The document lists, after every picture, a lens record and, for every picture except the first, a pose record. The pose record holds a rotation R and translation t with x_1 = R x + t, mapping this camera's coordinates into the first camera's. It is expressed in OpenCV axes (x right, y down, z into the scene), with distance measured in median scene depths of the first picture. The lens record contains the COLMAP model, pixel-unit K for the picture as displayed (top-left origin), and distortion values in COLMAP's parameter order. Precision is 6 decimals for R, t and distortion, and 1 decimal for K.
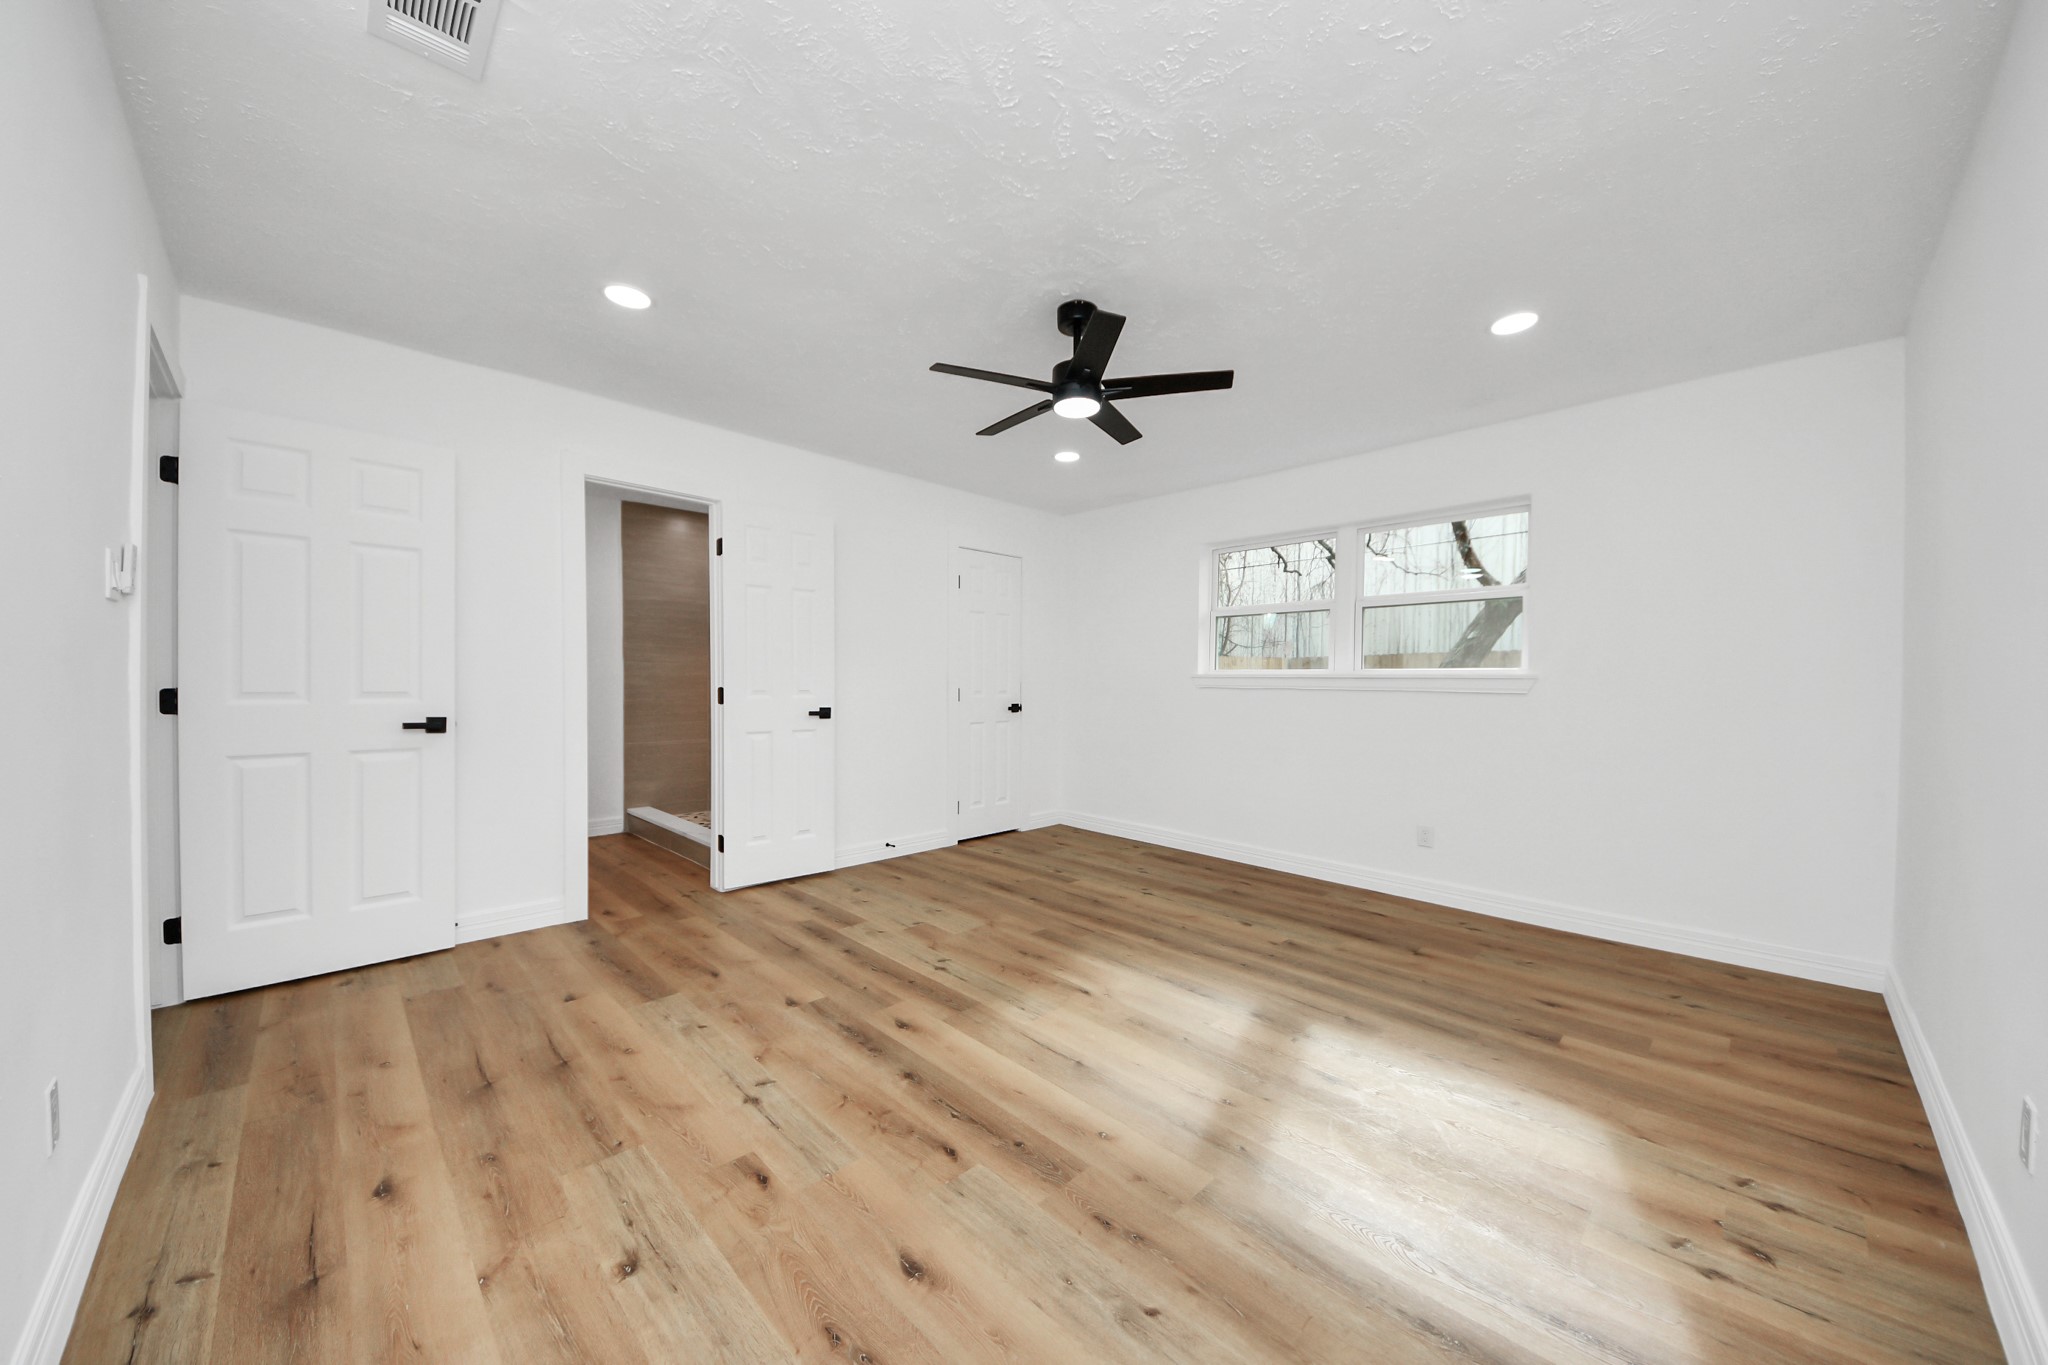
lens RADIAL K [[731.1, 0, 1031.7], [0, 731.1, 692.9], [0, 0, 1]] dist [0.034431, -0.014762]
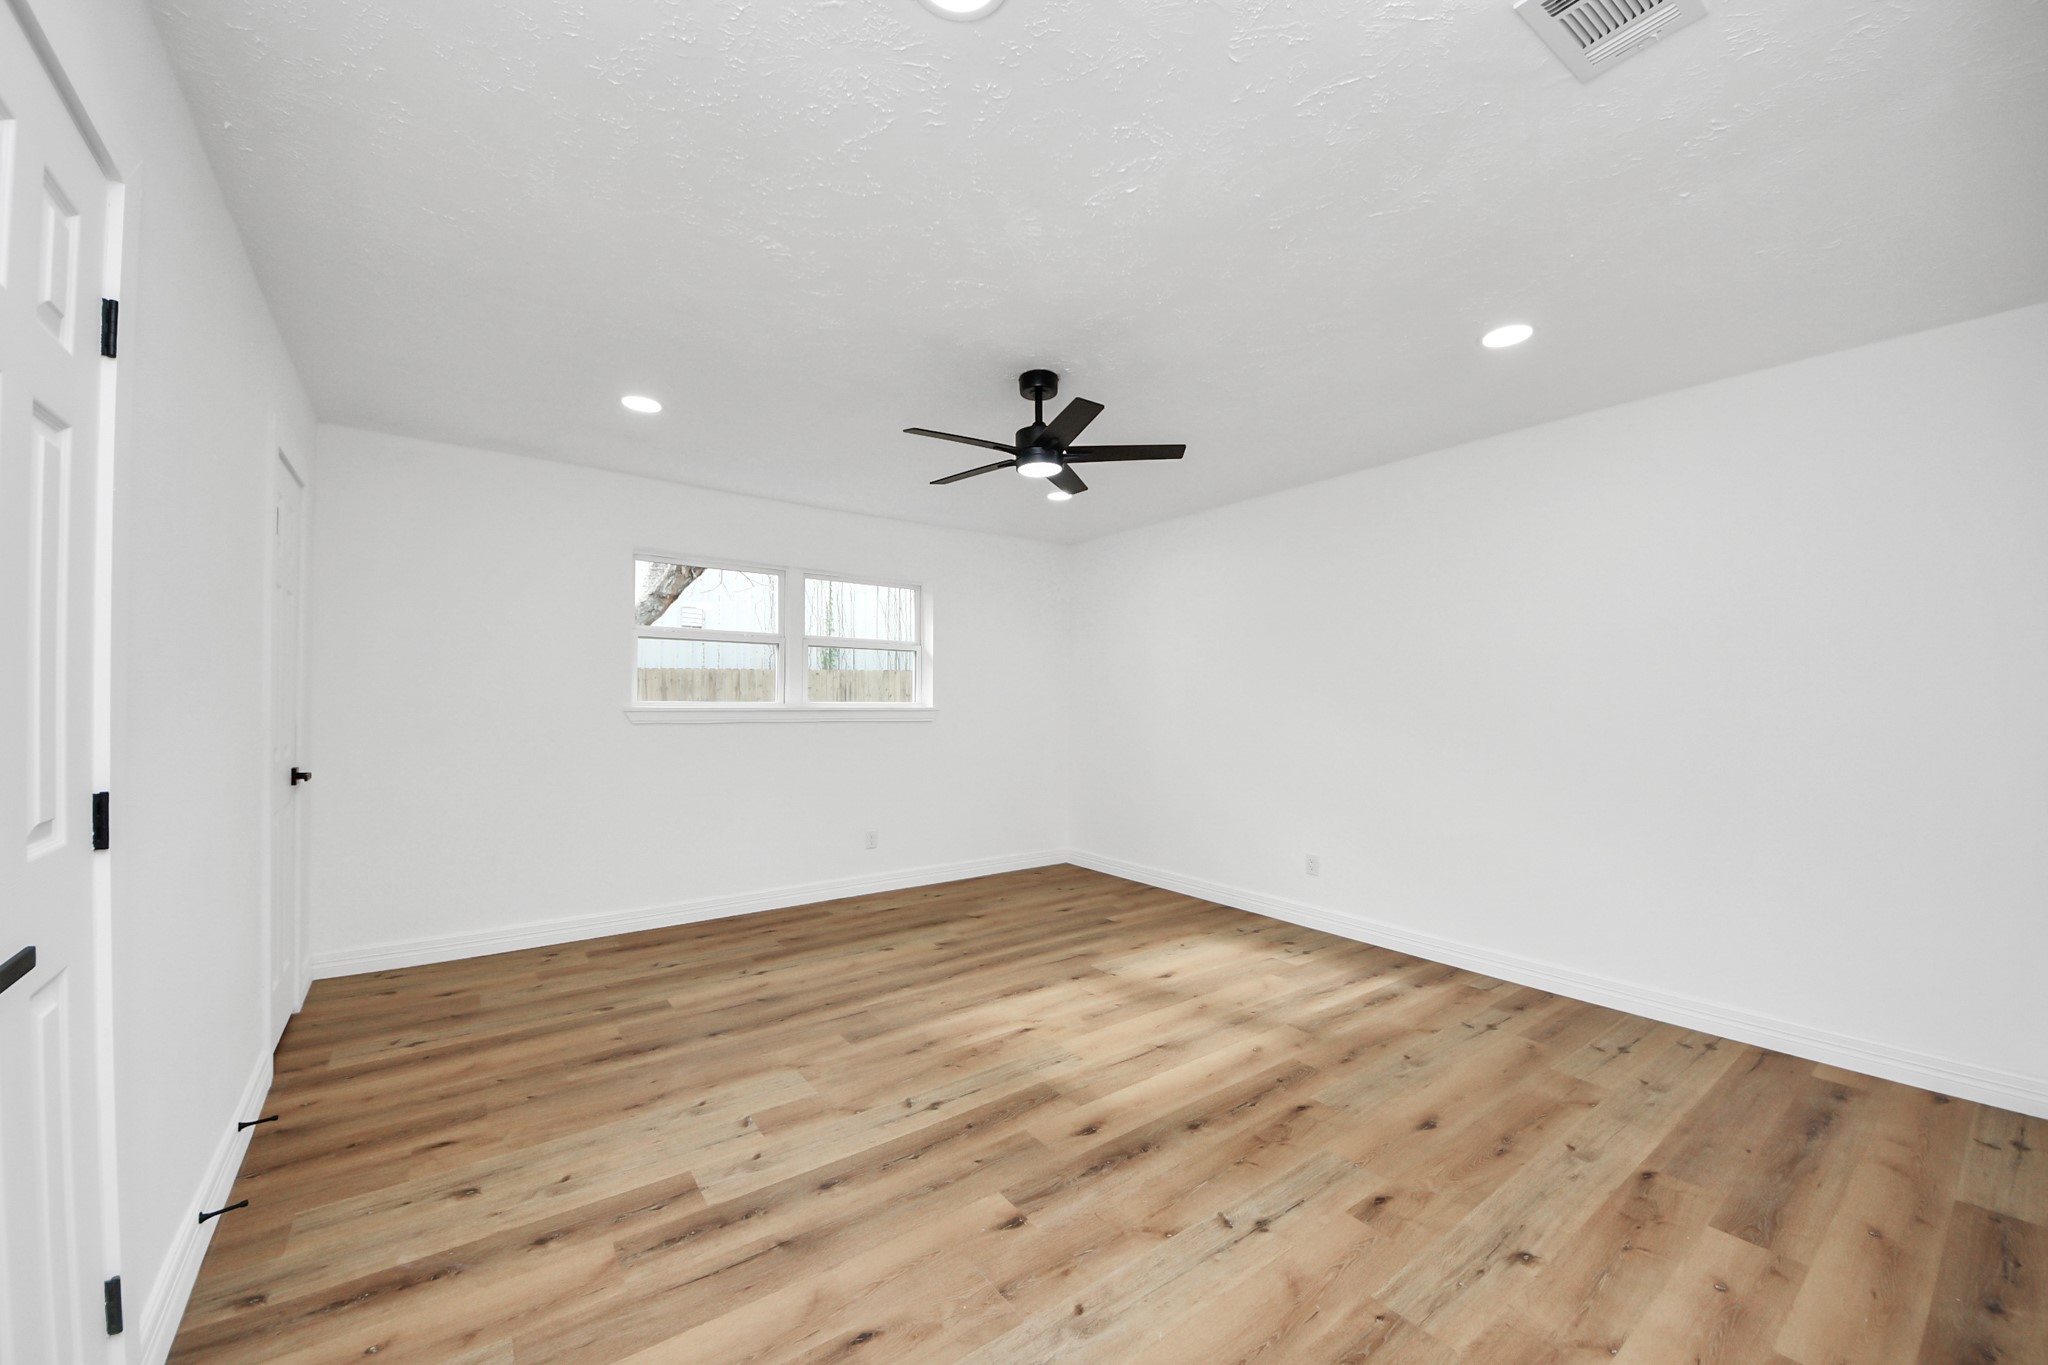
lens RADIAL K [[758.2, 0, 1028.0], [0, 758.2, 675.3], [0, 0, 1]] dist [0.028233, -0.011230]
pose [[0.139318, 0.019533, 0.990055, -0.873674], [0.012263, 0.999695, -0.021449, -0.057291], [-0.990172, 0.015129, 0.139036, 0.745545]]
